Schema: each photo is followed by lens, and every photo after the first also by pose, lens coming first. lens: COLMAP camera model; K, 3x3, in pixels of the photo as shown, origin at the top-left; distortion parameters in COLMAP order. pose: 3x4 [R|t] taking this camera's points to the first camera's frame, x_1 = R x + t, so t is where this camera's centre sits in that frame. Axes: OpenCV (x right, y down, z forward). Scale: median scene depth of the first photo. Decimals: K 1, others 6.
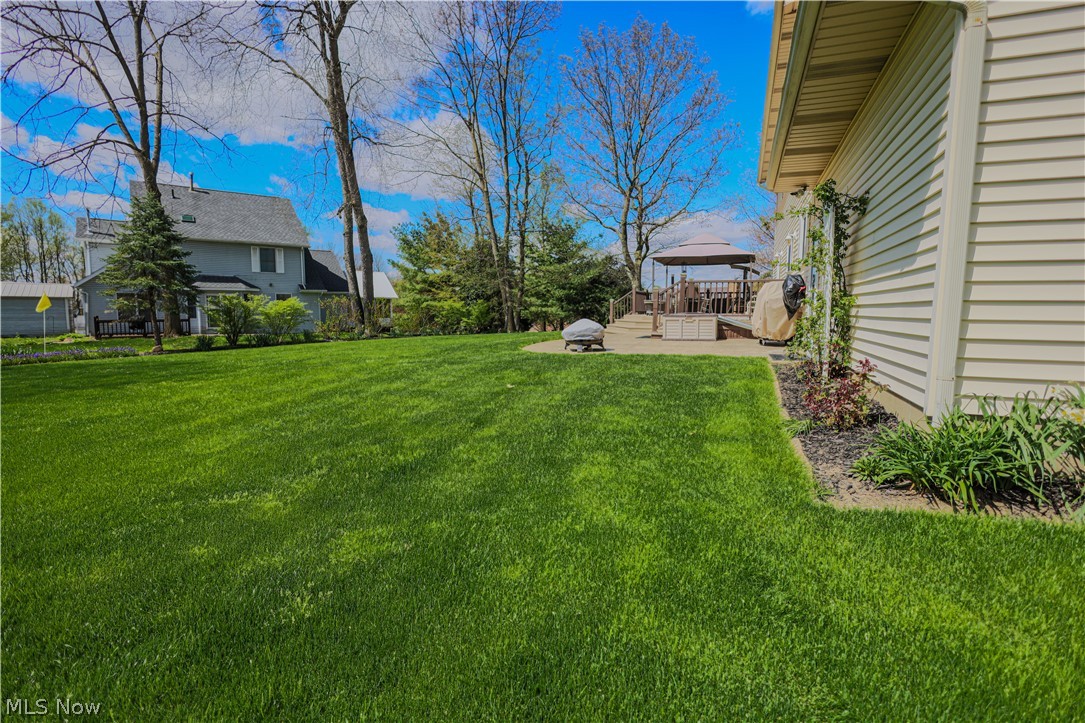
lens RADIAL K [[521.0, 0, 543.9], [0, 521.0, 361.5], [0, 0, 1]] dist [0.003863, 0.000575]
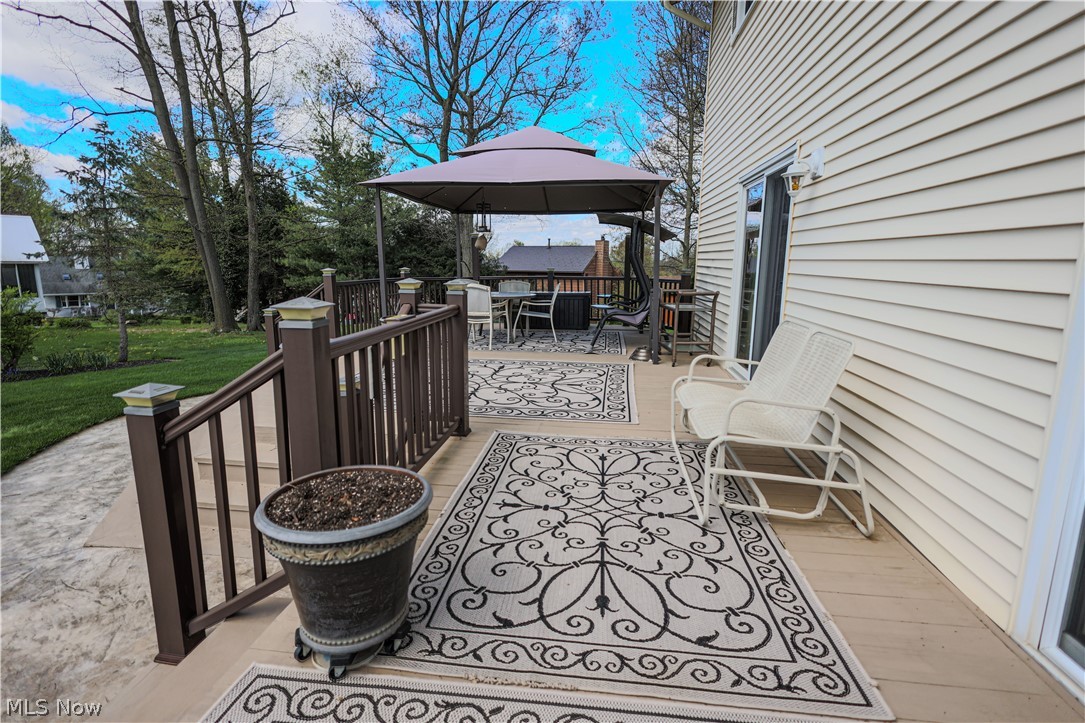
lens RADIAL K [[521.0, 0, 541.7], [0, 521.0, 357.6], [0, 0, 1]] dist [0.003863, 0.000575]
pose [[0.971713, -0.044123, 0.232005, 0.213646], [0.024342, 0.995872, 0.087444, -0.108429], [-0.234905, -0.079323, 0.968776, 0.597286]]
